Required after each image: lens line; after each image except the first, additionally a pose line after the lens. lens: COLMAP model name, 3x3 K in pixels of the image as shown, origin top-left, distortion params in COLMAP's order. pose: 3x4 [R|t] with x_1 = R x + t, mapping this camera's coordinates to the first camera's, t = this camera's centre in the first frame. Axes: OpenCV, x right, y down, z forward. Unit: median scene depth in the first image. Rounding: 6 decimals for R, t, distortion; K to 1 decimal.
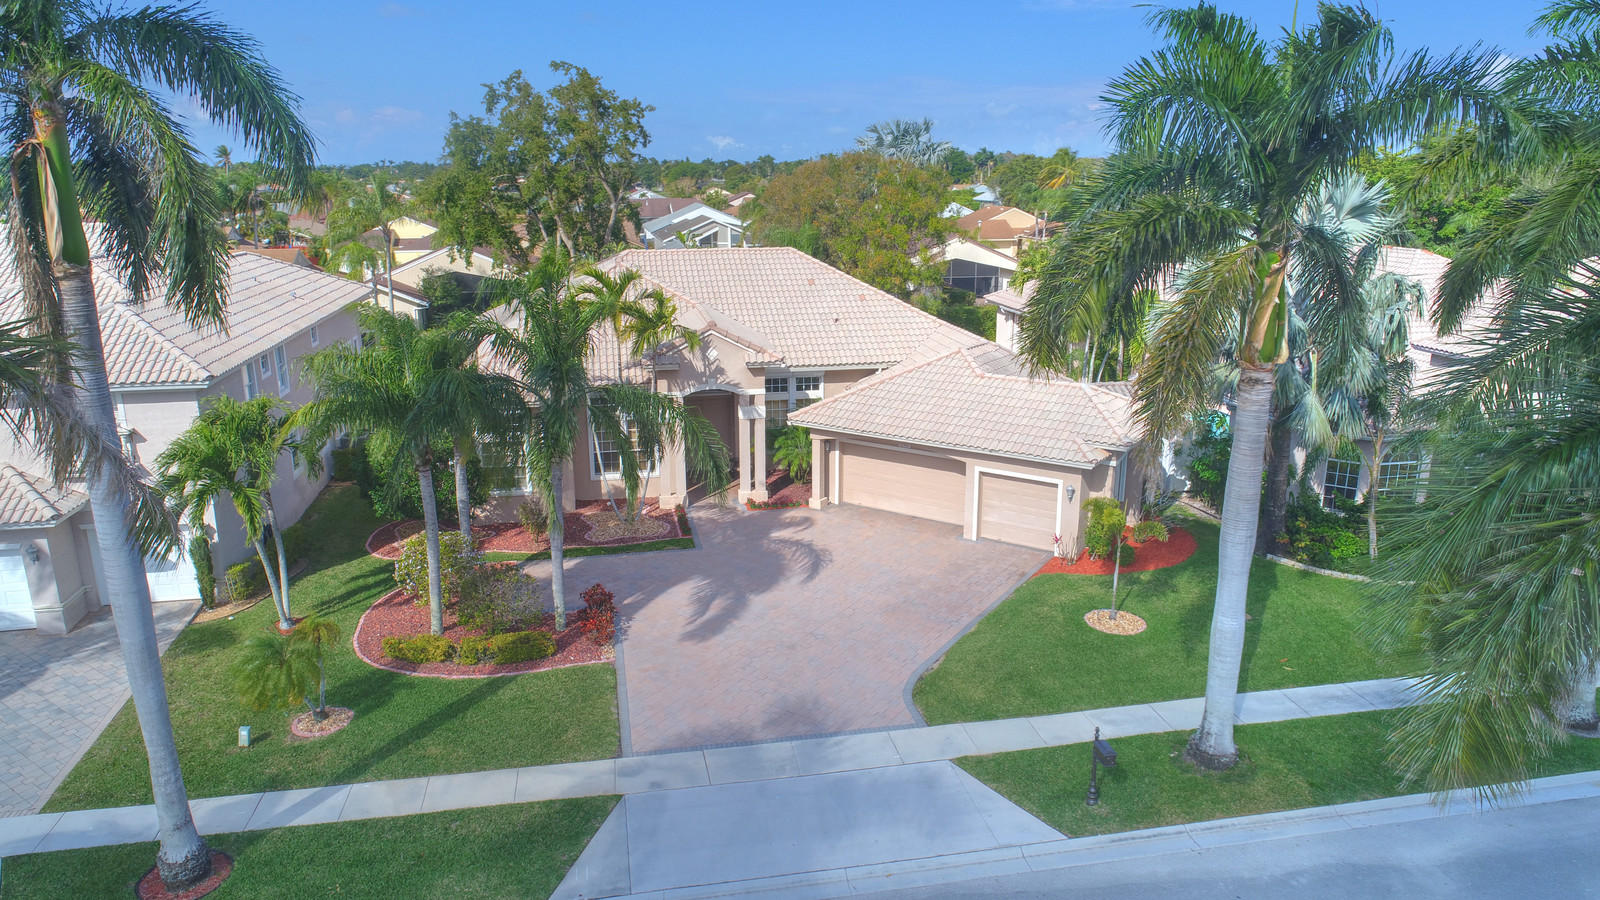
lens RADIAL K [[1041.9, 0, 800.0], [0, 1041.9, 450.0], [0, 0, 1]] dist [-0.001773, -0.000183]
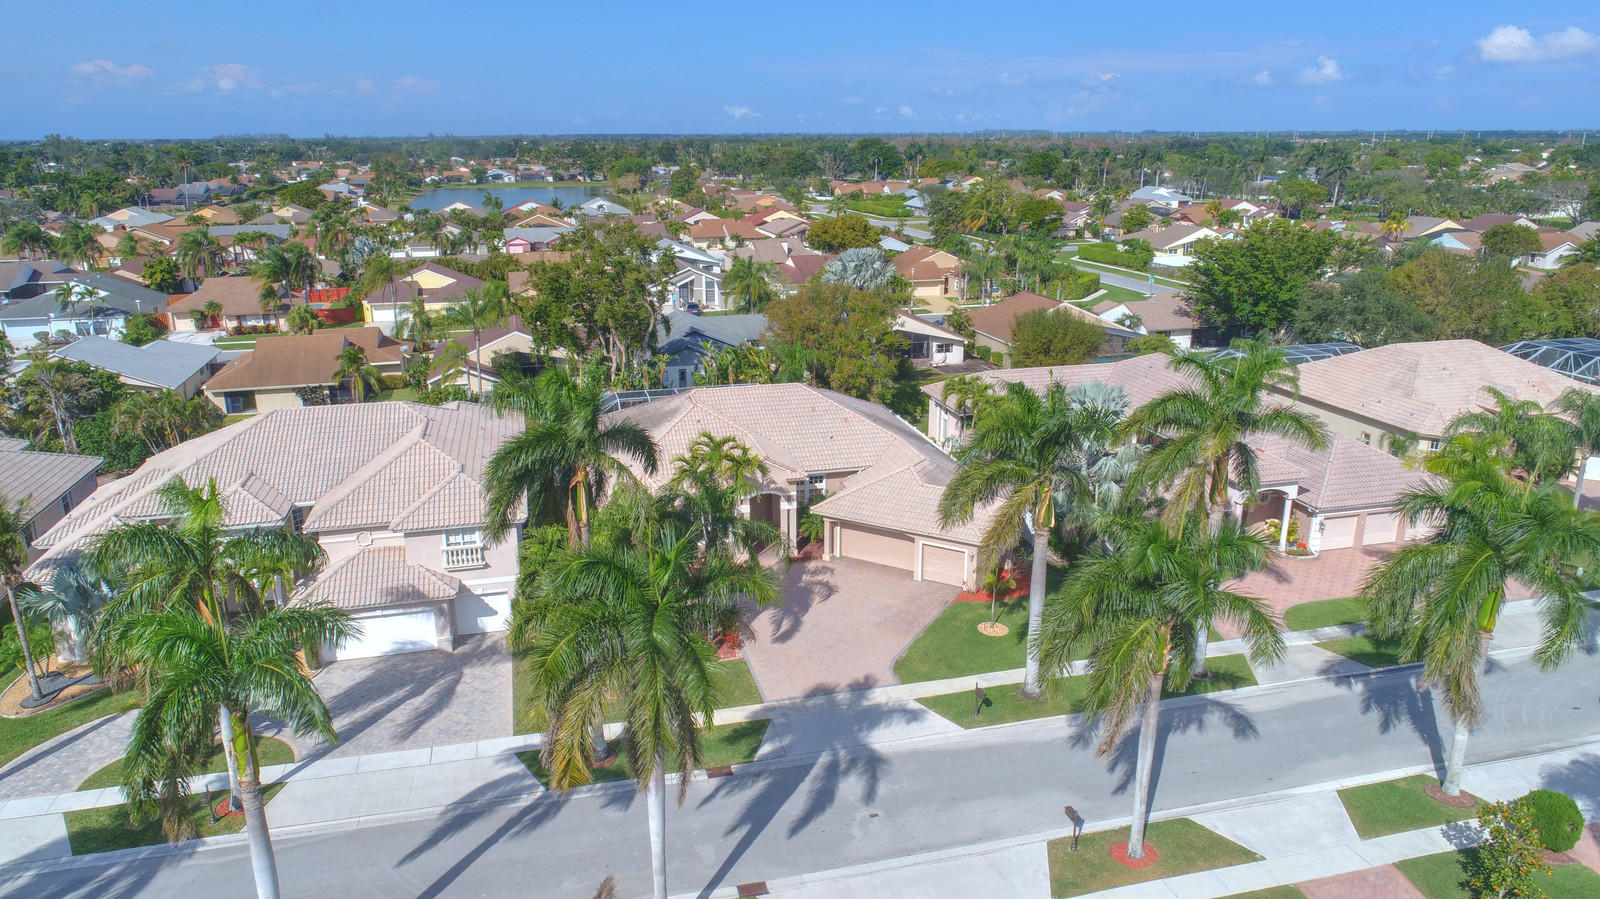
lens RADIAL K [[1041.9, 0, 800.0], [0, 1041.9, 449.5], [0, 0, 1]] dist [-0.001773, -0.000183]
pose [[0.997769, -0.017471, 0.064442, -0.170052], [0.015454, 0.999379, 0.031677, -0.226886], [-0.064955, -0.030611, 0.997419, -0.869241]]
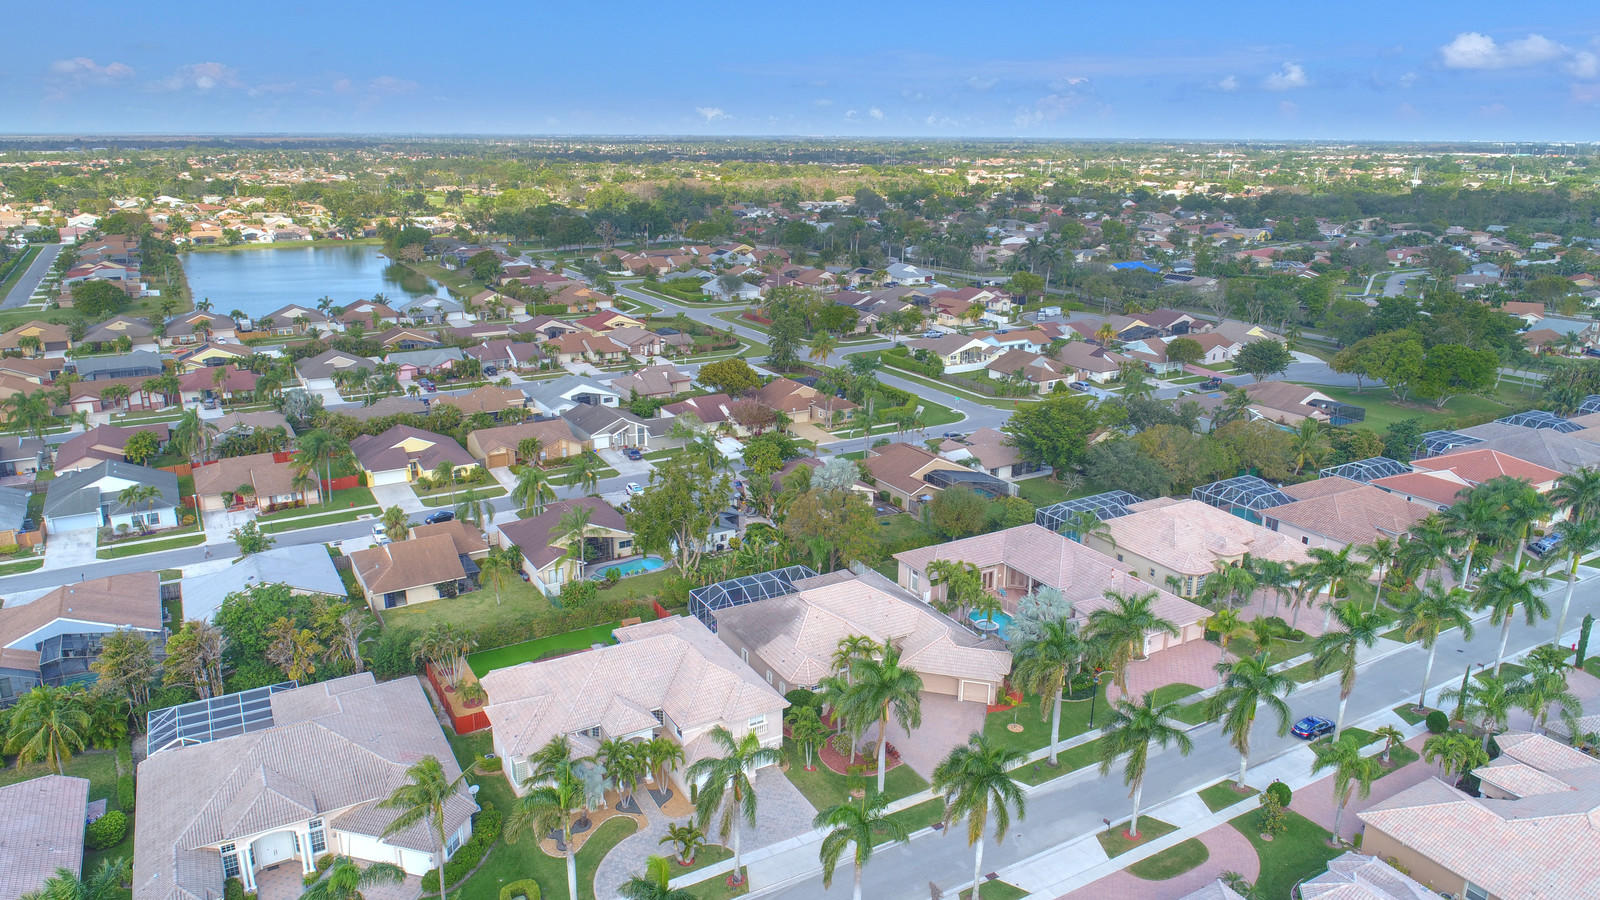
lens RADIAL K [[1041.9, 0, 800.0], [0, 1041.9, 450.0], [0, 0, 1]] dist [-0.001773, -0.000183]
pose [[0.942454, -0.077337, 0.325269, -1.473098], [0.067998, 0.996883, 0.040002, -0.969901], [-0.327349, -0.015583, 0.944775, -2.131766]]
